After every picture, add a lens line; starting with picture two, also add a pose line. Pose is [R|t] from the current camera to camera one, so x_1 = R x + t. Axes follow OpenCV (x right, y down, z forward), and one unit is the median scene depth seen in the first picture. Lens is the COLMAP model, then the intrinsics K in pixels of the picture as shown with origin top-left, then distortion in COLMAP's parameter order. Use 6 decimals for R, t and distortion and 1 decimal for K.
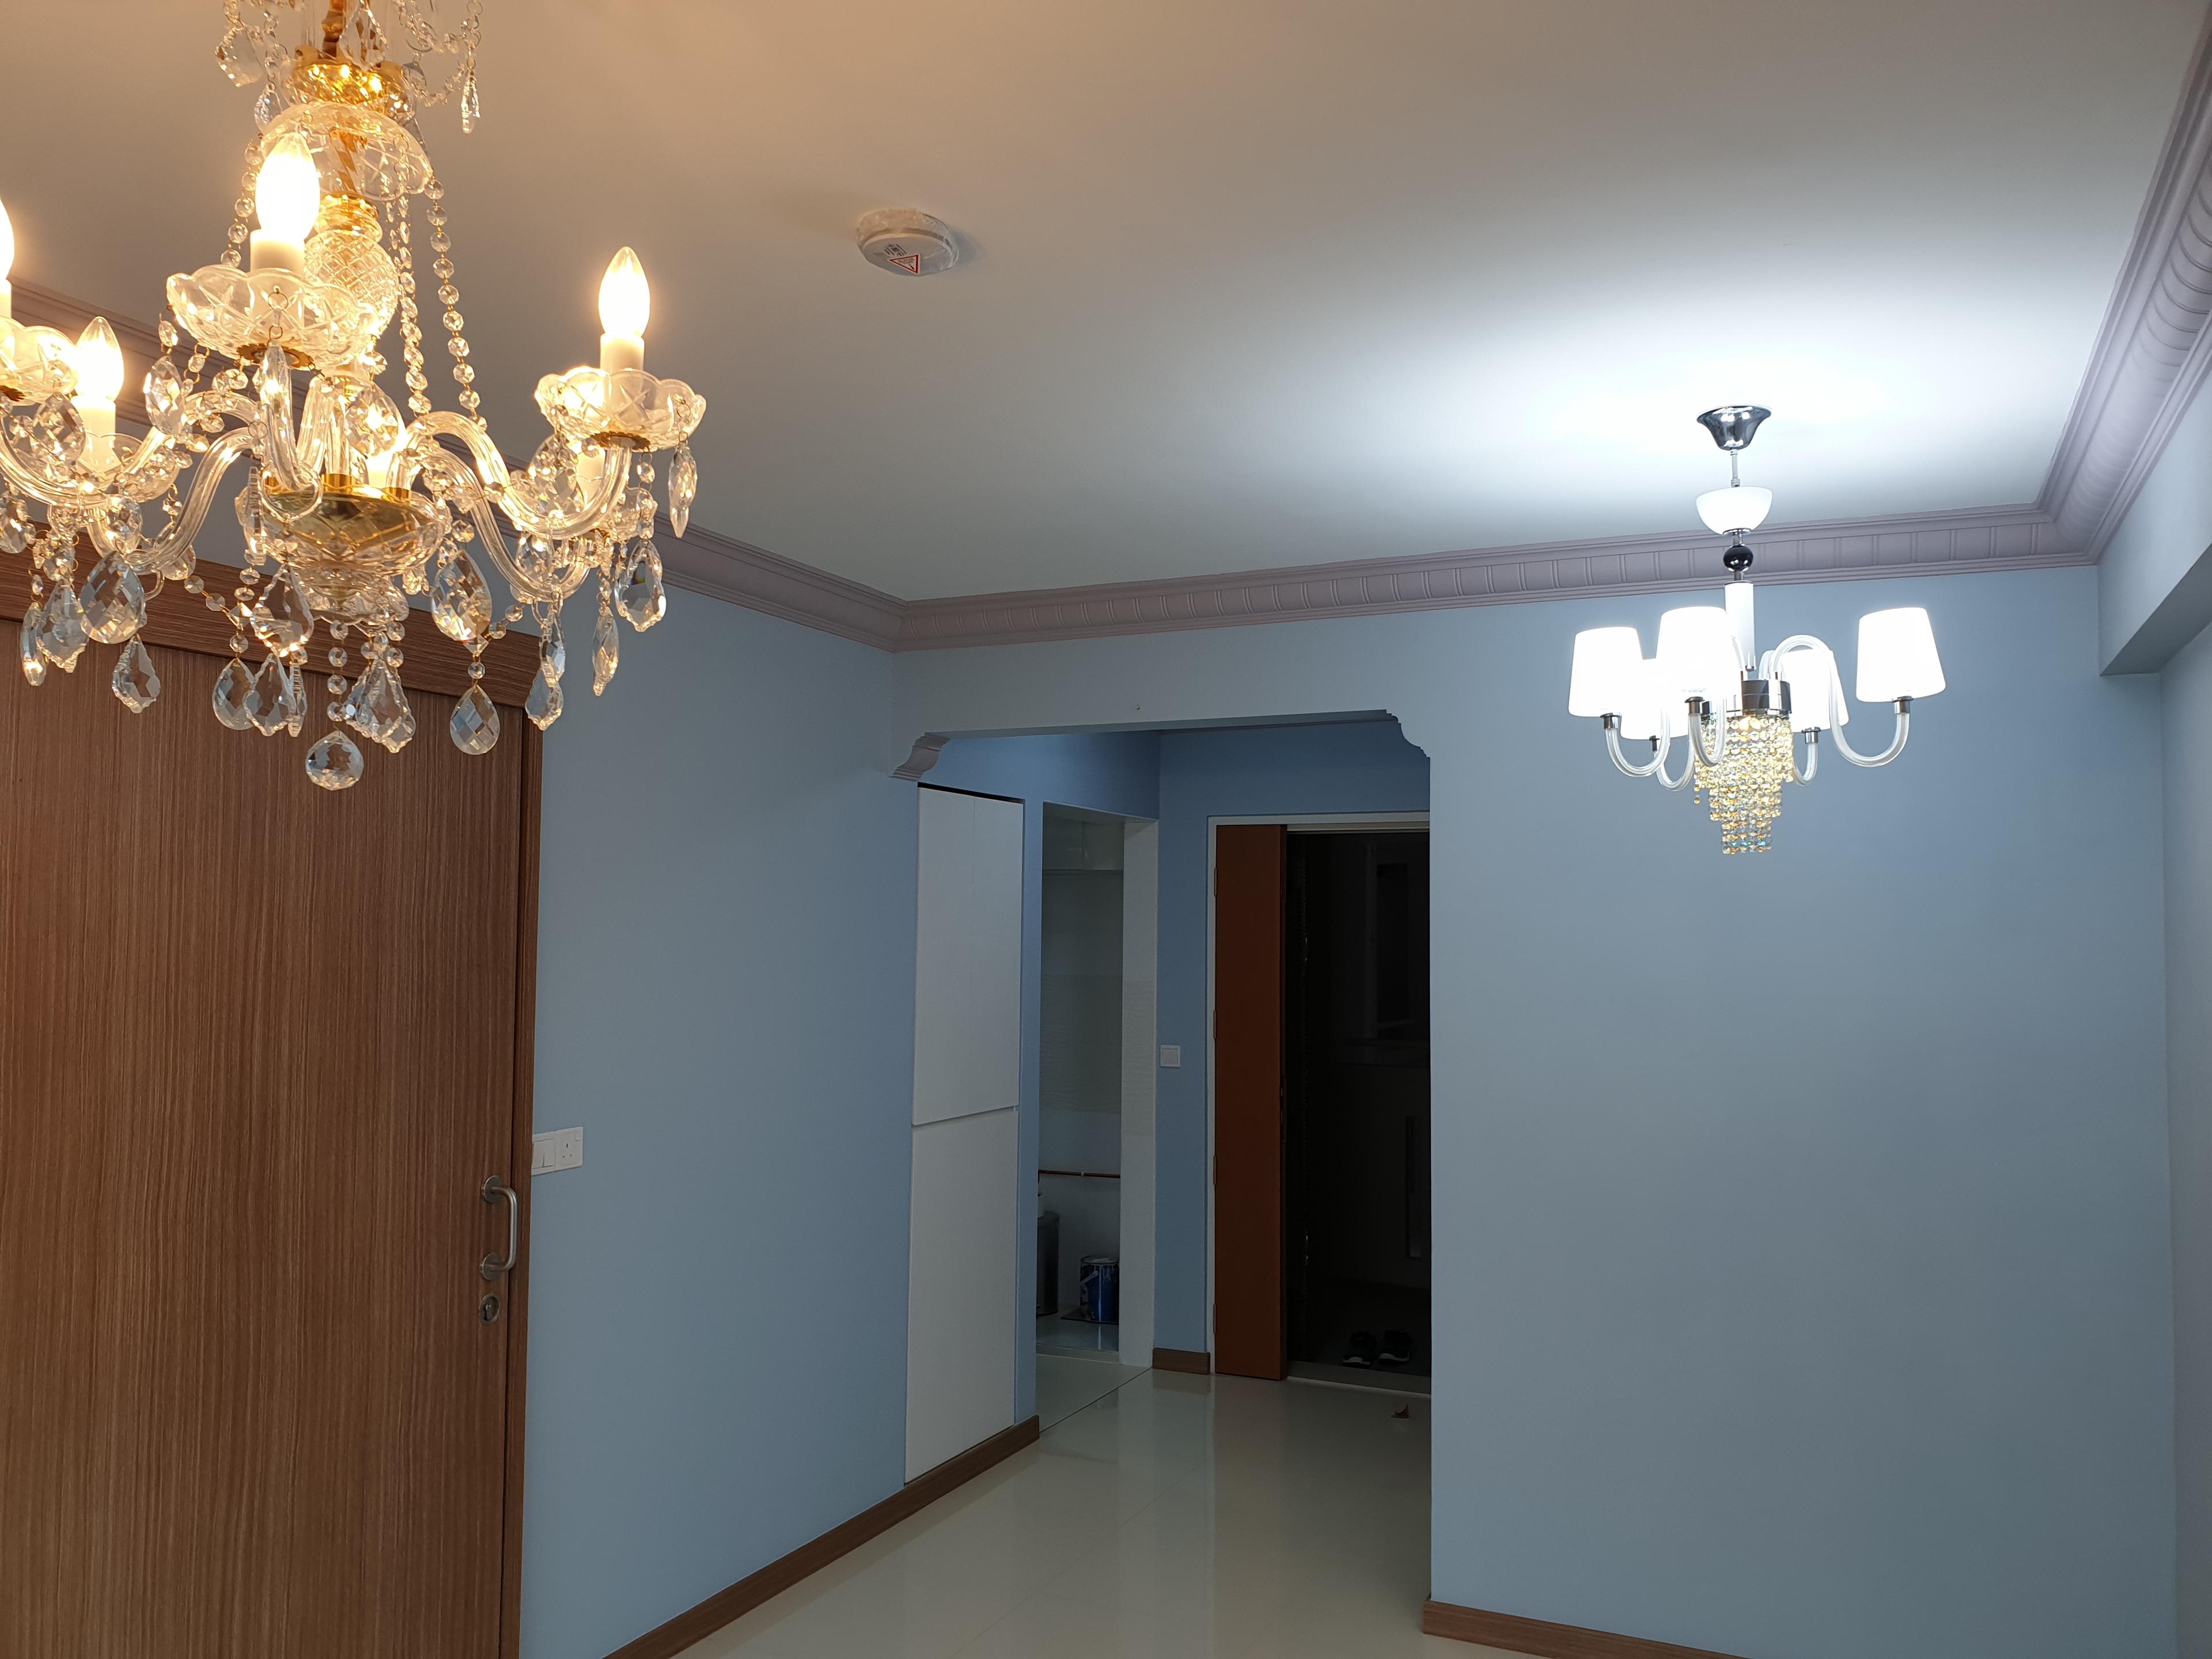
lens RADIAL K [[1694.2, 0, 1095.8], [0, 1694.2, 843.3], [0, 0, 1]] dist [-0.001907, 0.001796]
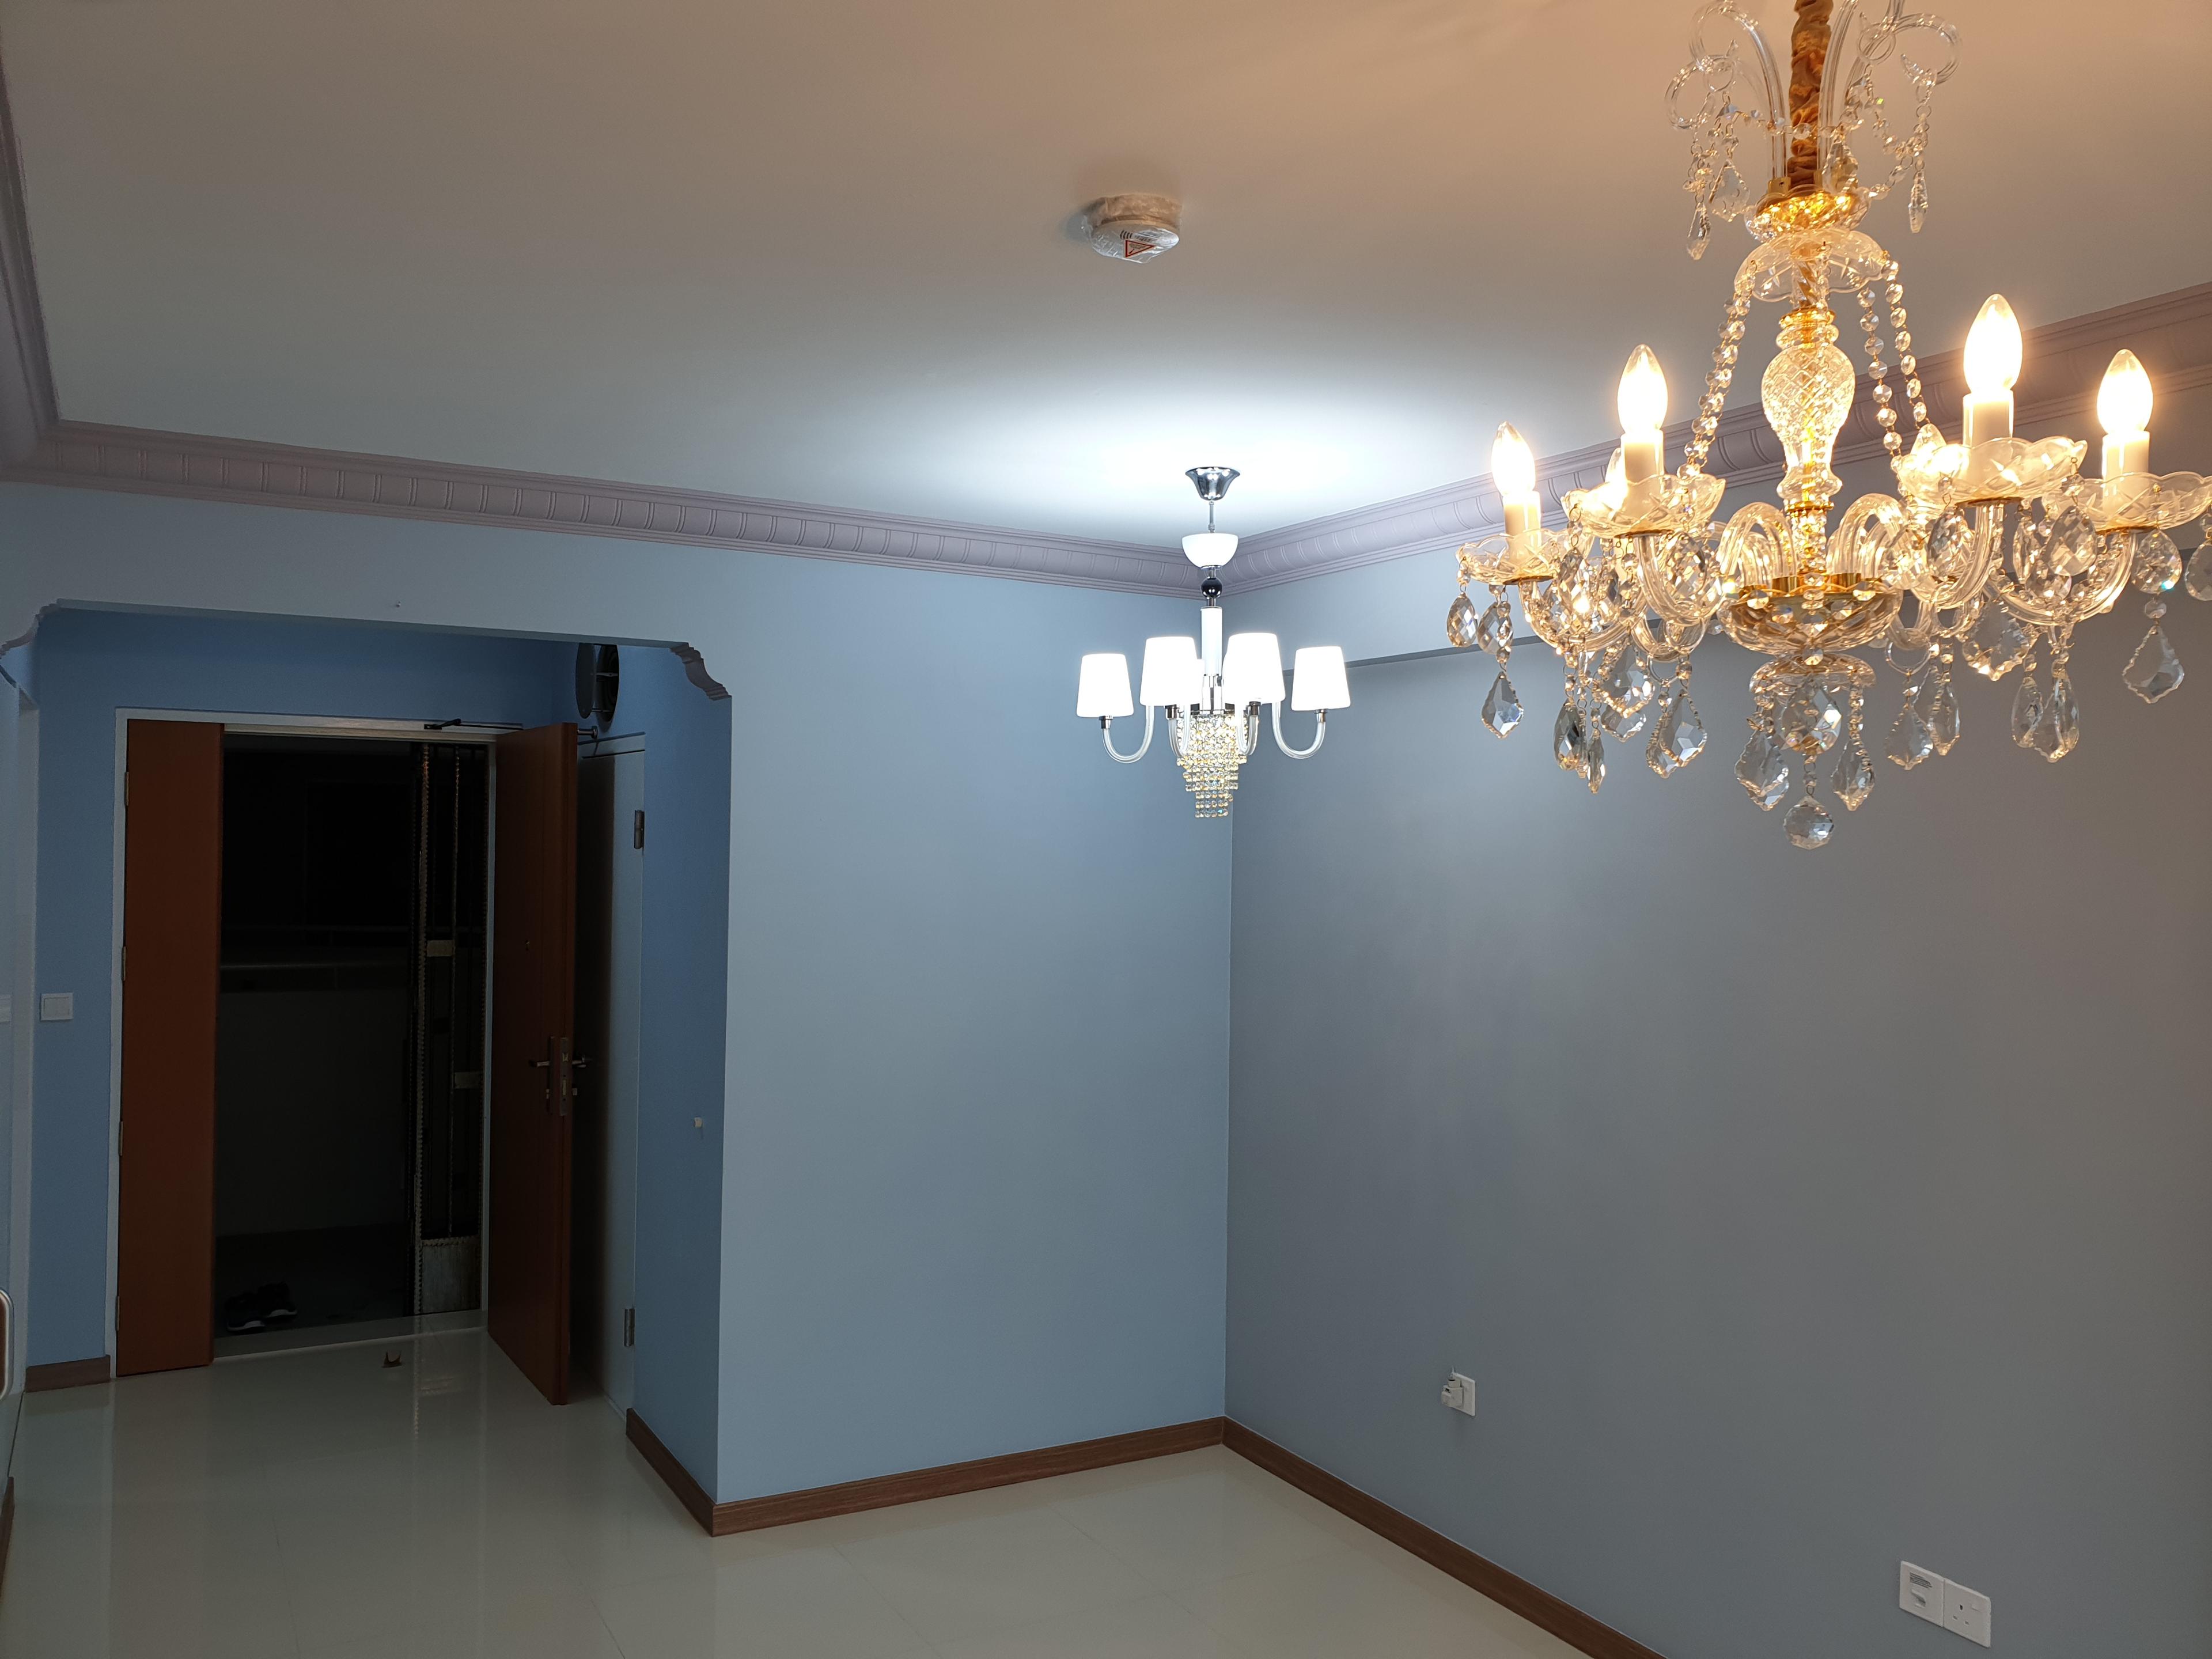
lens RADIAL K [[1694.2, 0, 1095.8], [0, 1694.2, 843.3], [0, 0, 1]] dist [-0.001907, 0.001796]
pose [[0.582955, -0.004337, 0.812493, -0.721270], [-0.053933, 0.997574, 0.044022, -0.026738], [-0.810712, -0.069483, 0.581307, 0.317151]]
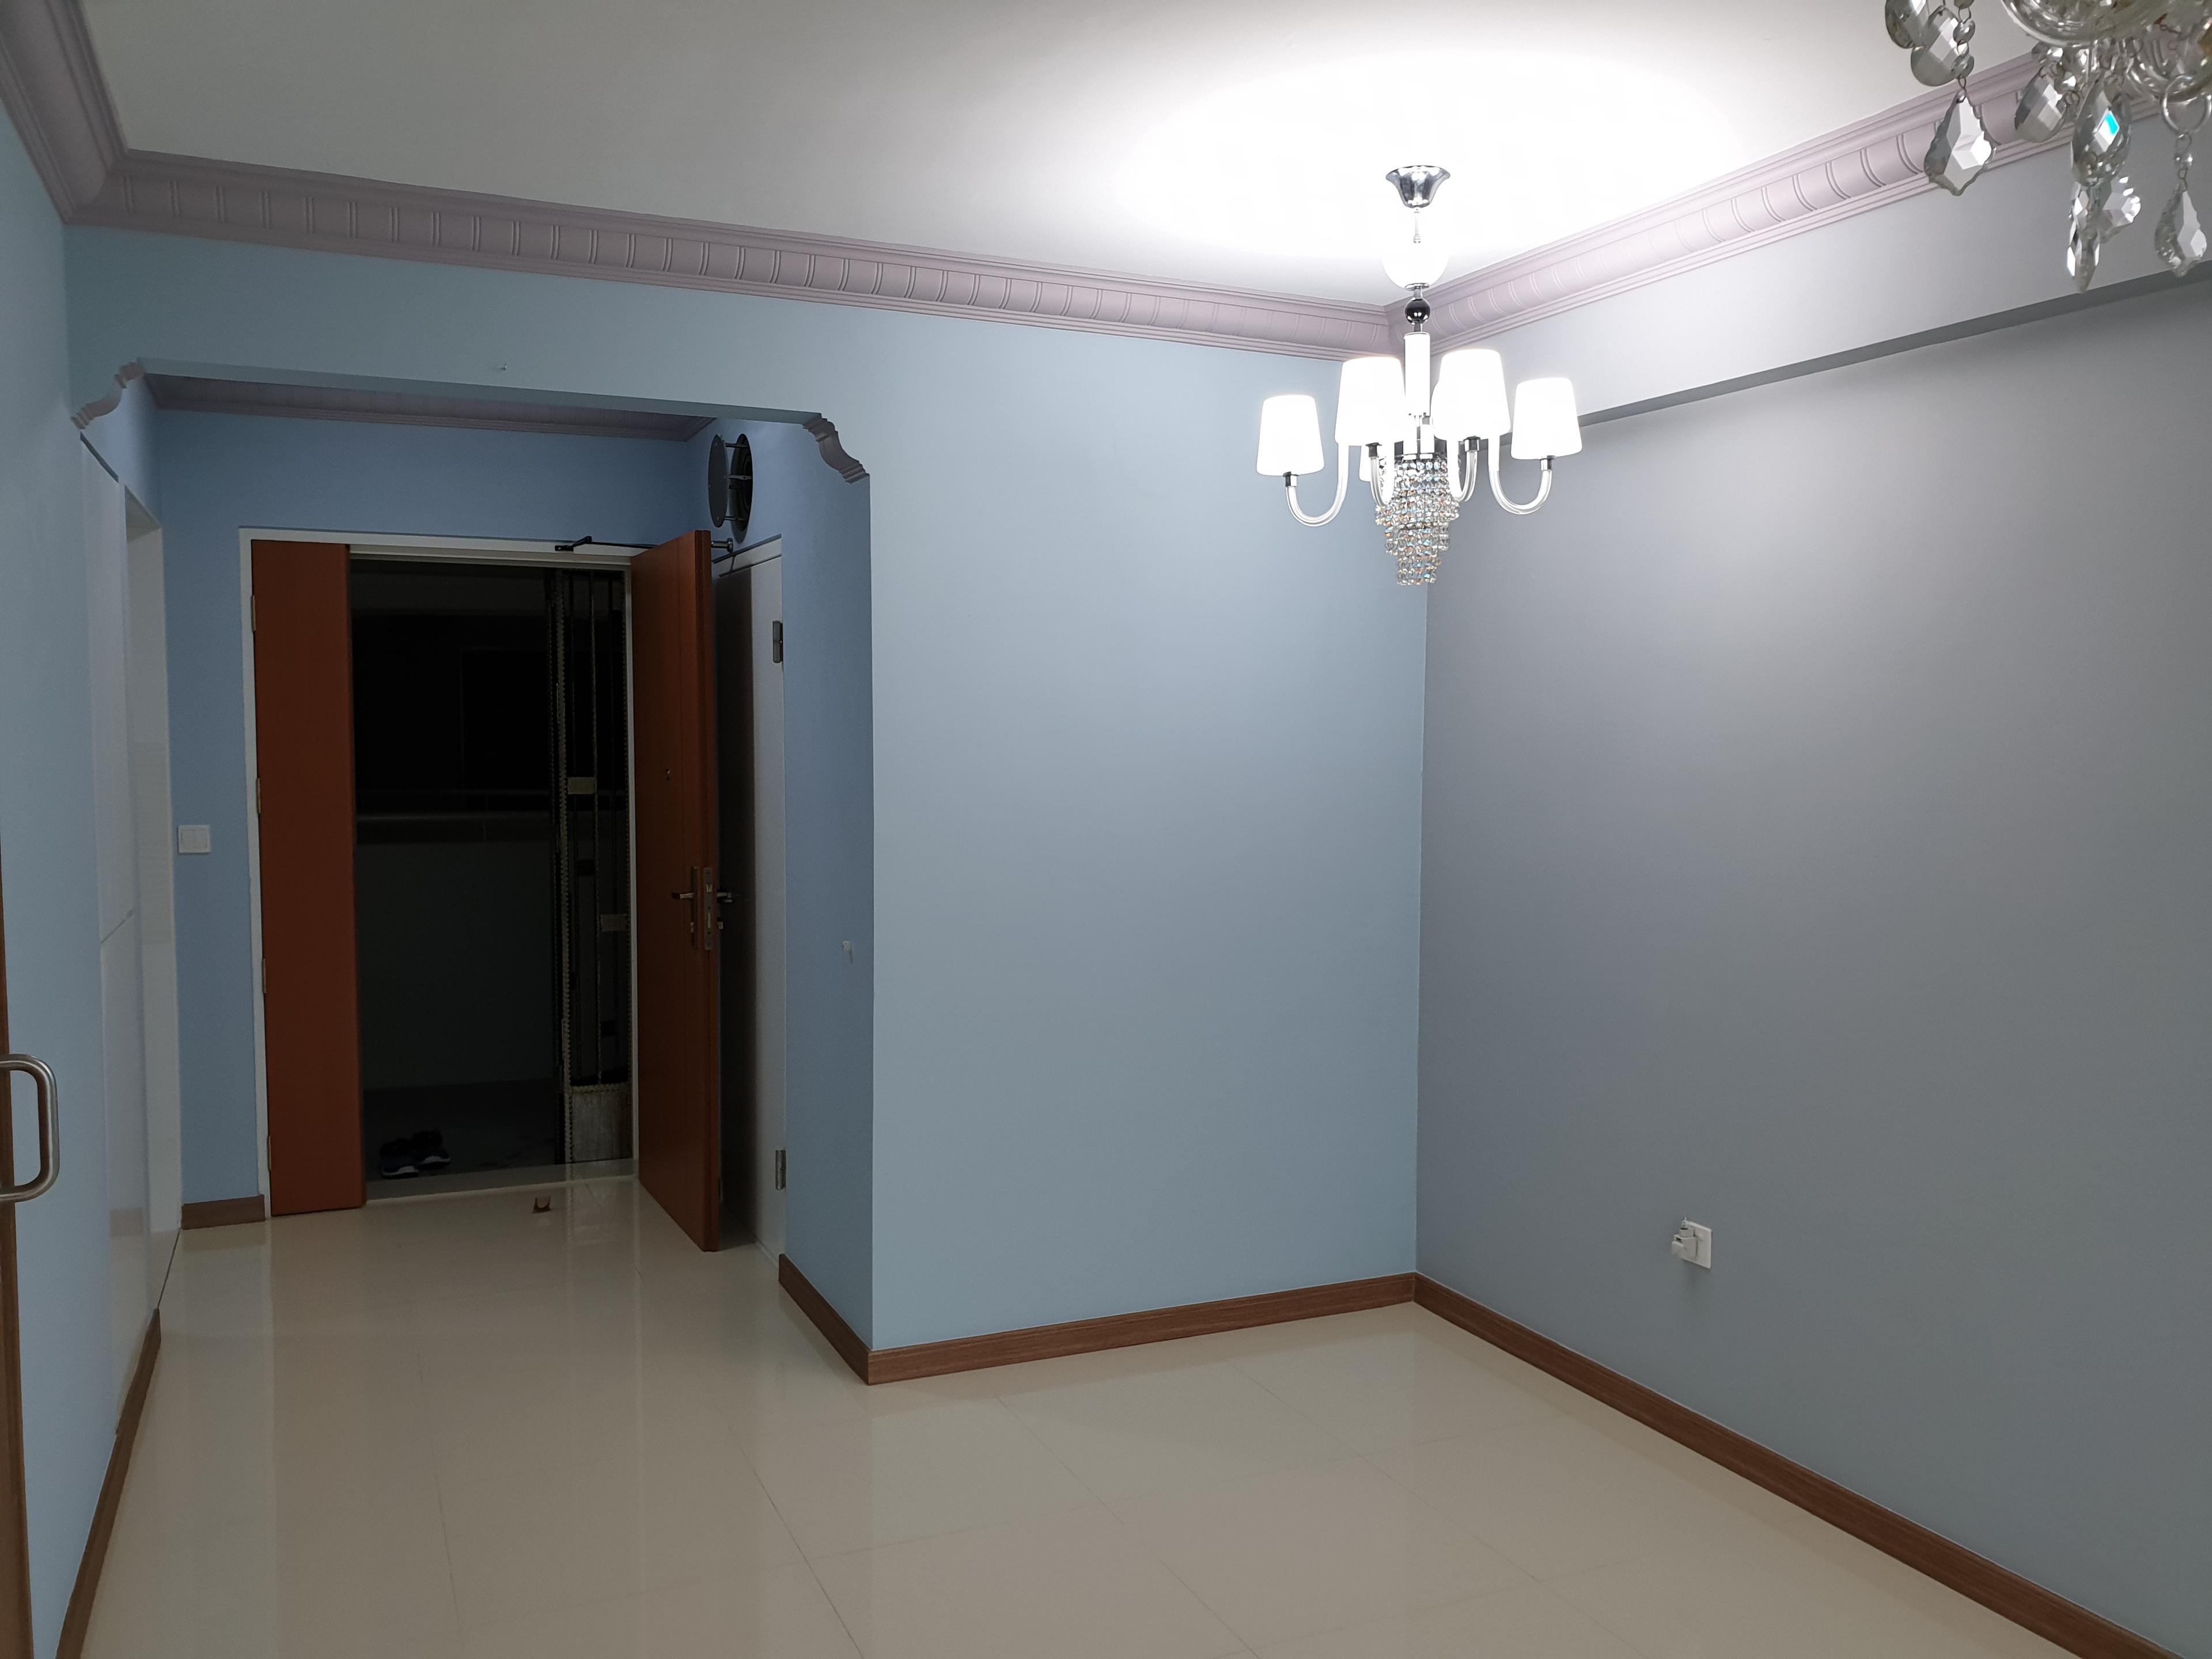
lens RADIAL K [[1693.8, 0, 1105.8], [0, 1693.8, 857.4], [0, 0, 1]] dist [0.004971, -0.034511]
pose [[0.649864, -0.063607, 0.757384, -0.612520], [-0.039653, 0.992298, 0.117360, 0.062408], [-0.759015, -0.106300, 0.642336, 0.414993]]
